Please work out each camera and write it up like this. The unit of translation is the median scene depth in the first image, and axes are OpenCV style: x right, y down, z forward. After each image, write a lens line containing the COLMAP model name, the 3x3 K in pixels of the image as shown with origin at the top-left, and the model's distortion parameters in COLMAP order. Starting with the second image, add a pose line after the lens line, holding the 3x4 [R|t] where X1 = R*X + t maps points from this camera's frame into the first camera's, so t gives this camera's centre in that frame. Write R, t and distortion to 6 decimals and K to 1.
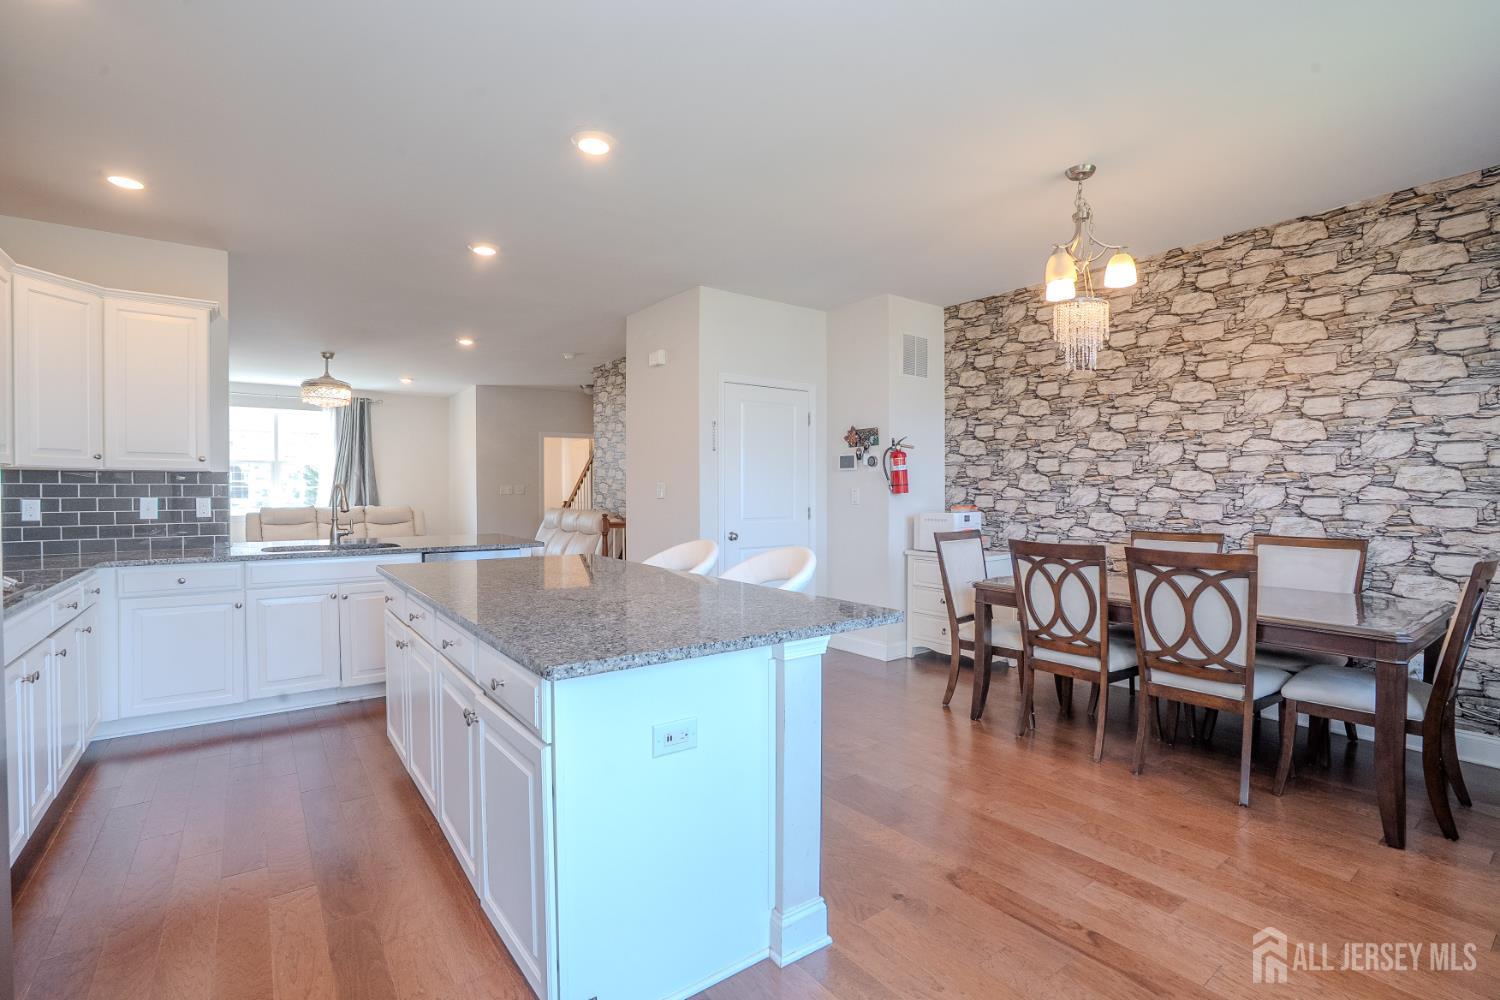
lens RADIAL K [[689.7, 0, 749.9], [0, 689.7, 501.4], [0, 0, 1]] dist [-0.067351, 0.030196]
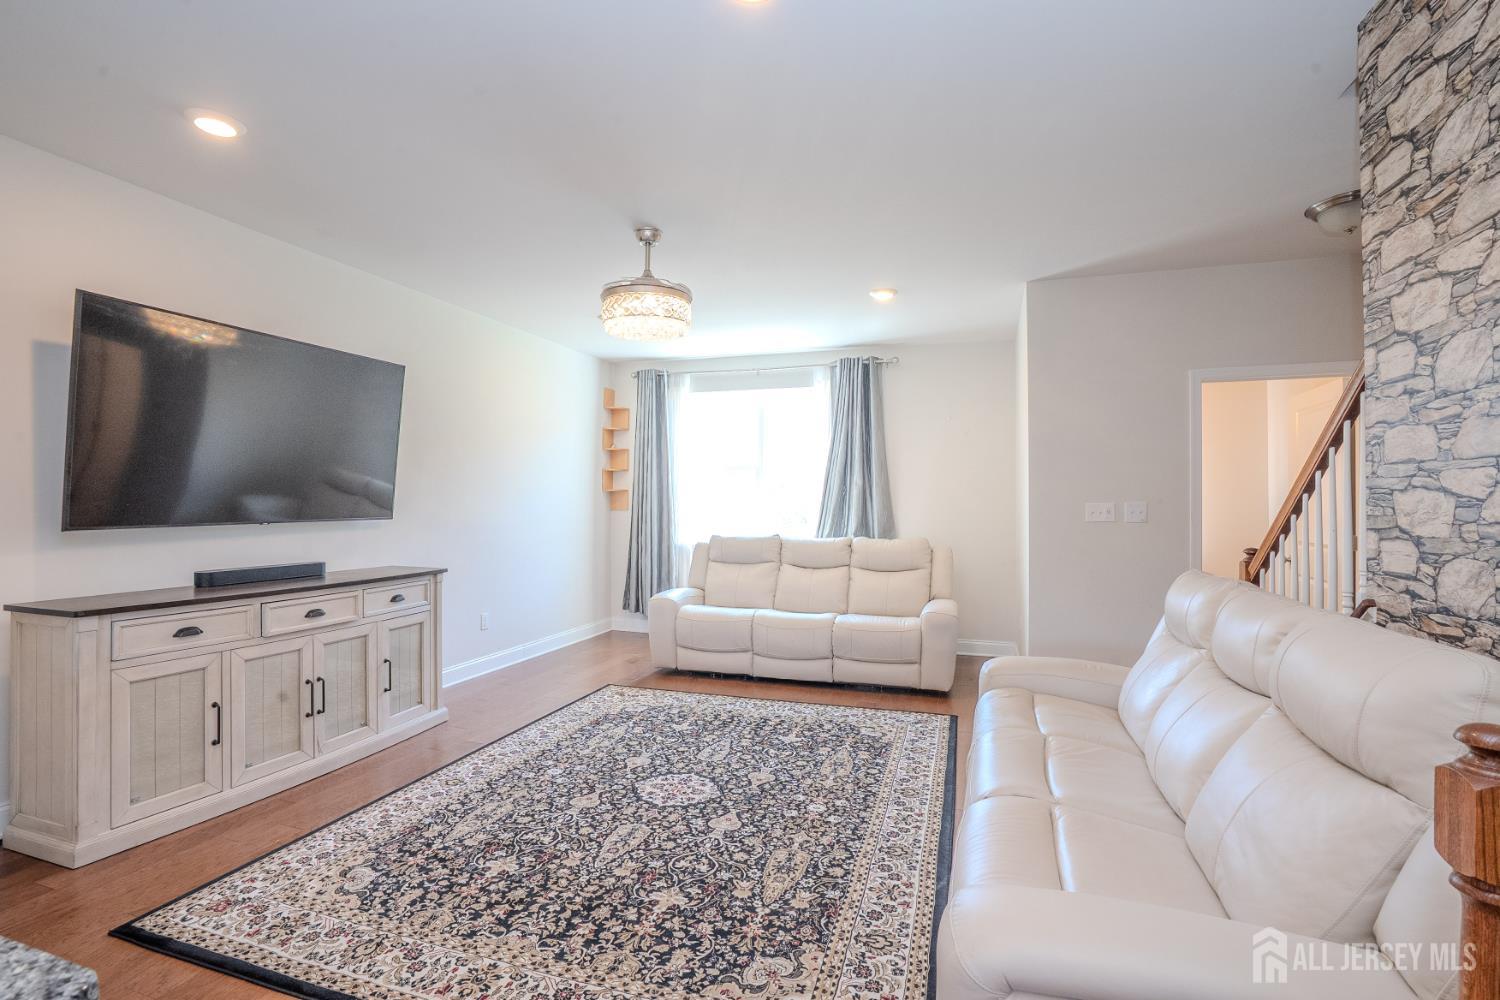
lens RADIAL K [[689.7, 0, 750.0], [0, 689.7, 500.0], [0, 0, 1]] dist [-0.071674, 0.032008]
pose [[0.574818, -0.004711, -0.818268, -0.321244], [-0.017823, 0.999674, -0.018276, -0.030760], [0.818087, 0.025090, 0.574546, 1.381351]]
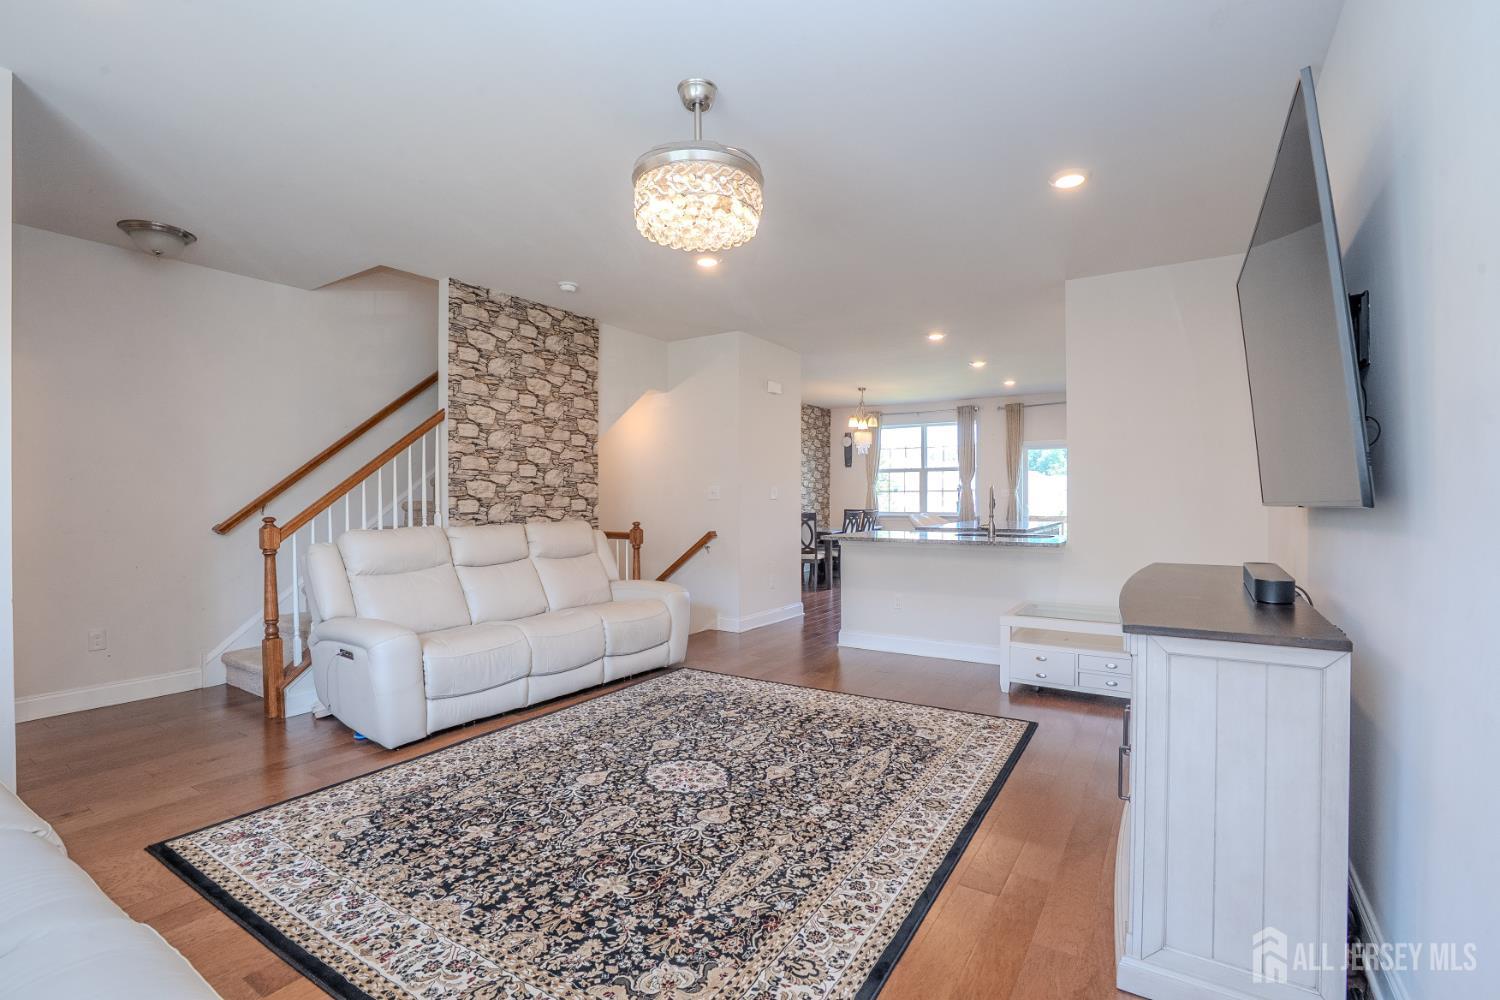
lens RADIAL K [[688.9, 0, 752.0], [0, 688.9, 504.6], [0, 0, 1]] dist [-0.060765, 0.021842]
pose [[-0.354741, -0.010159, 0.934909, -1.699896], [0.018929, 0.999658, 0.018045, -0.023458], [-0.934773, 0.024099, -0.354427, 1.947179]]
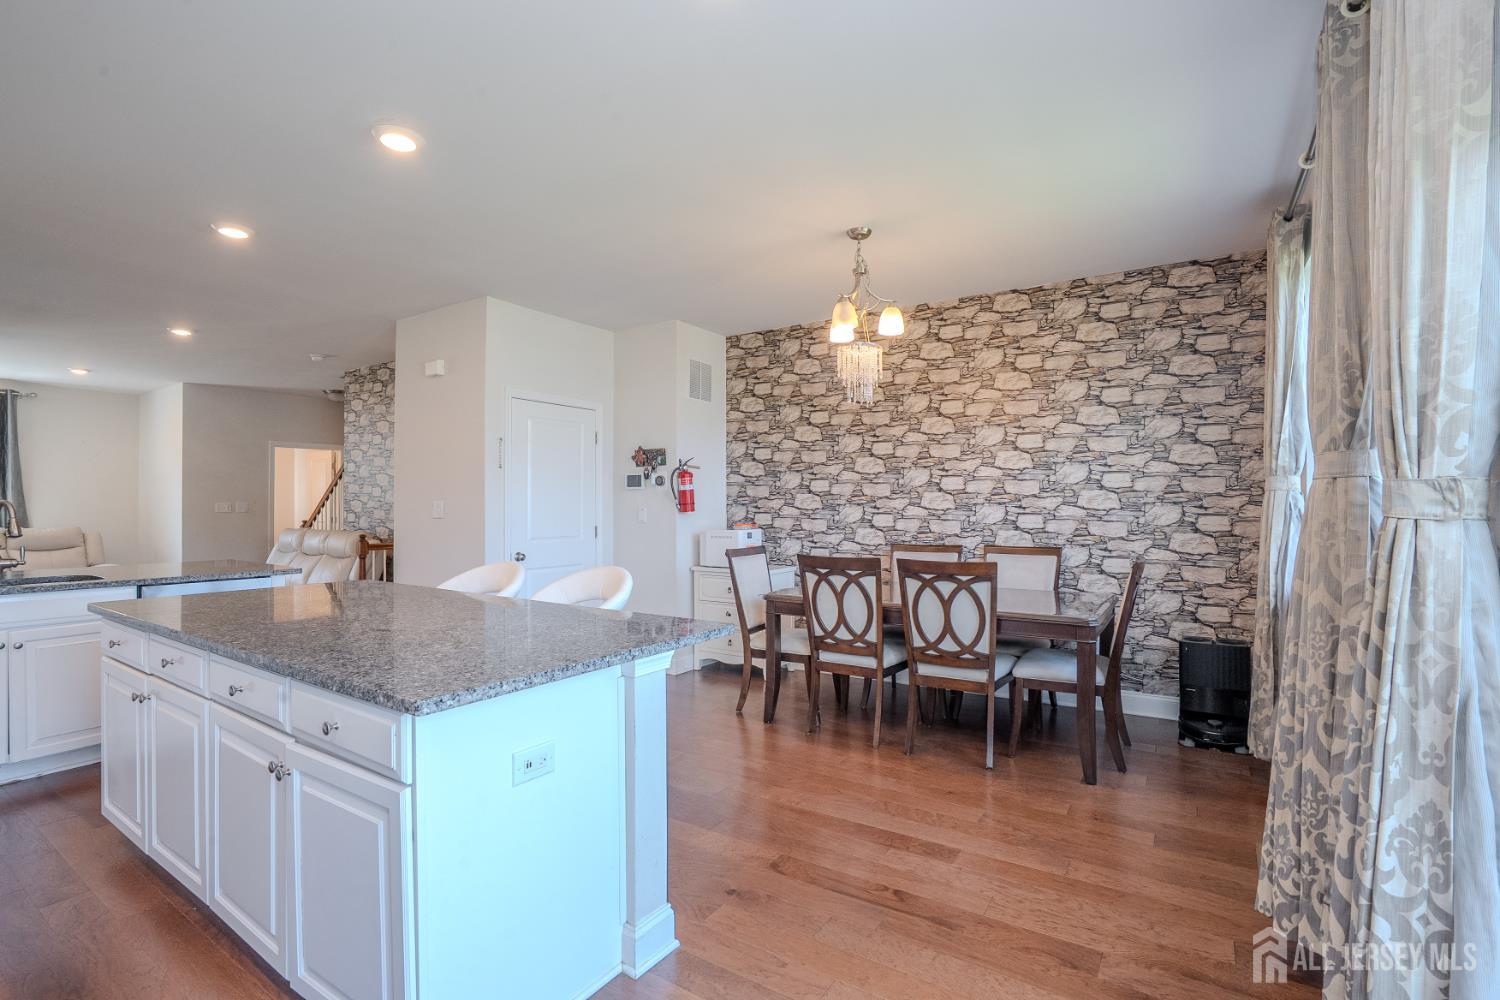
lens RADIAL K [[689.7, 0, 750.0], [0, 689.7, 500.0], [0, 0, 1]] dist [-0.071674, 0.032008]
pose [[0.939281, 0.002958, 0.343136, -0.062790], [0.006027, 0.999666, -0.025117, -0.003597], [-0.343096, 0.025660, 0.938950, -0.015103]]
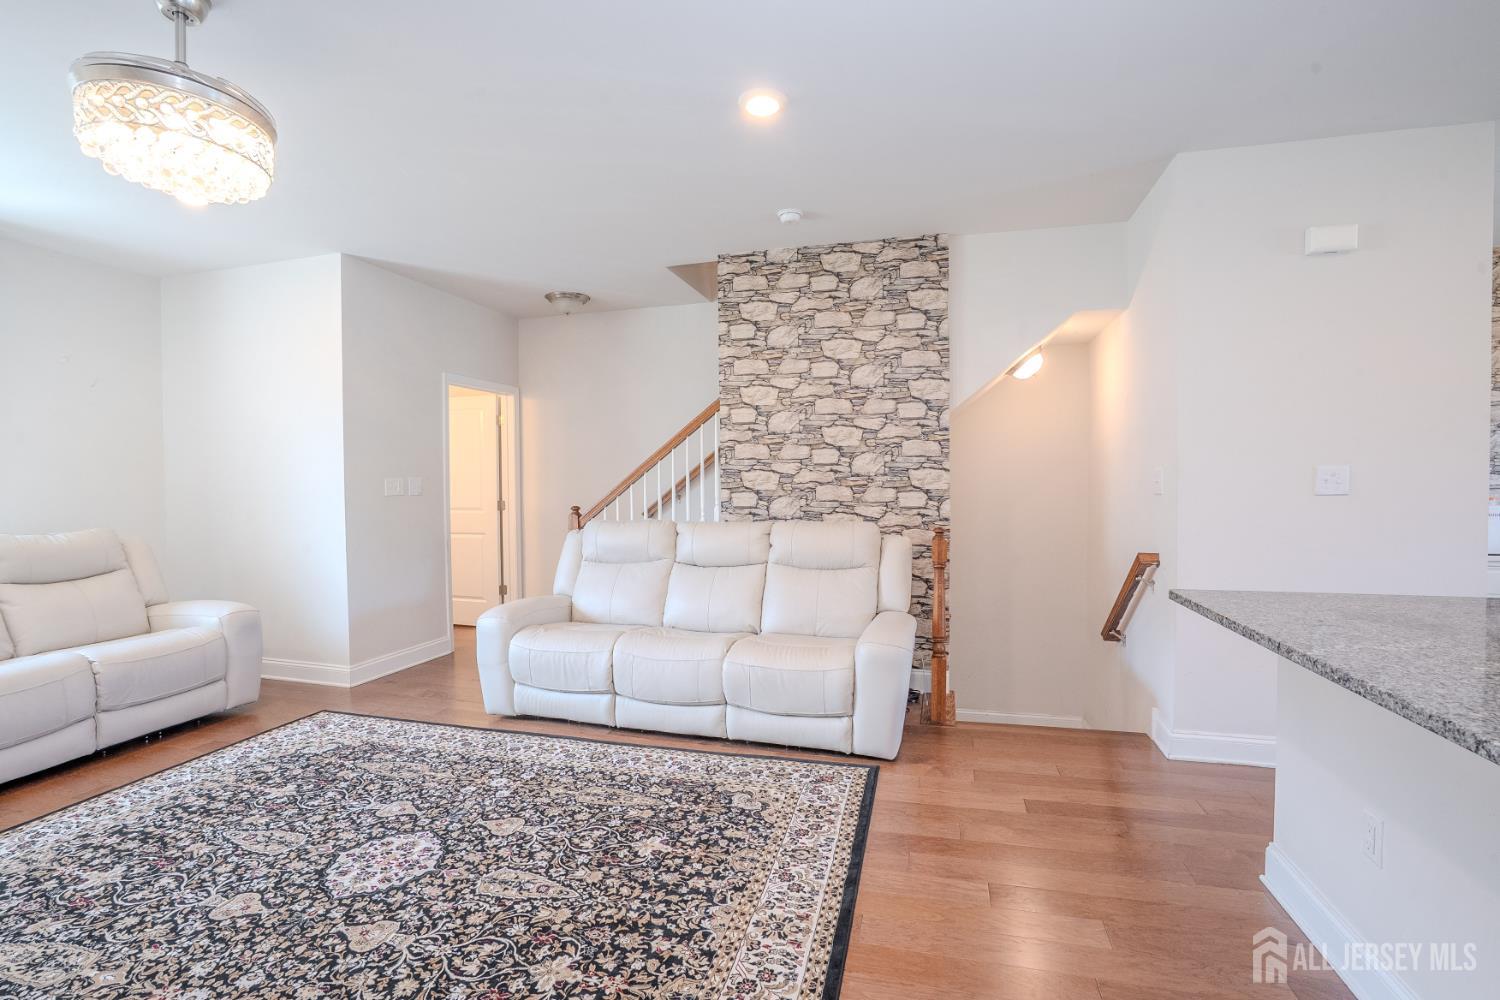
lens RADIAL K [[688.9, 0, 752.0], [0, 688.9, 504.6], [0, 0, 1]] dist [-0.060765, 0.021842]
pose [[0.784187, -0.025848, 0.619985, -1.090204], [0.018975, 0.999664, 0.017676, -0.019374], [-0.620234, -0.002097, 0.784414, 1.138629]]
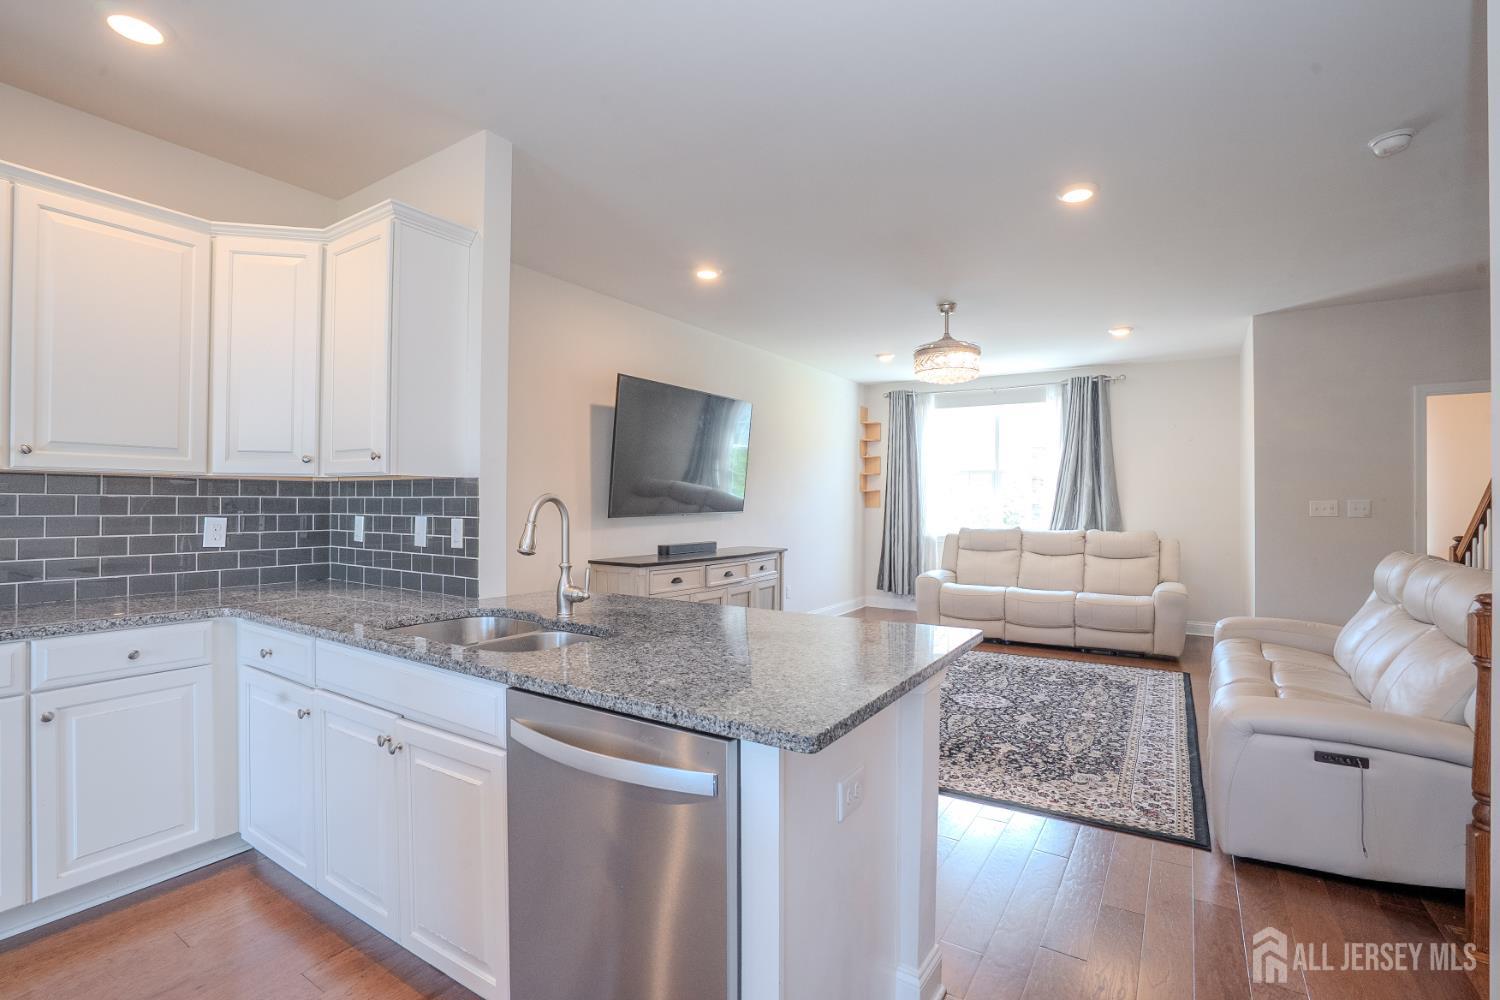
lens RADIAL K [[689.7, 0, 750.0], [0, 689.7, 500.0], [0, 0, 1]] dist [-0.071674, 0.032008]
pose [[0.352977, -0.004311, -0.935622, -0.102056], [-0.020340, 0.999718, -0.012280, -0.020096], [0.935411, 0.023365, 0.352789, 1.022124]]
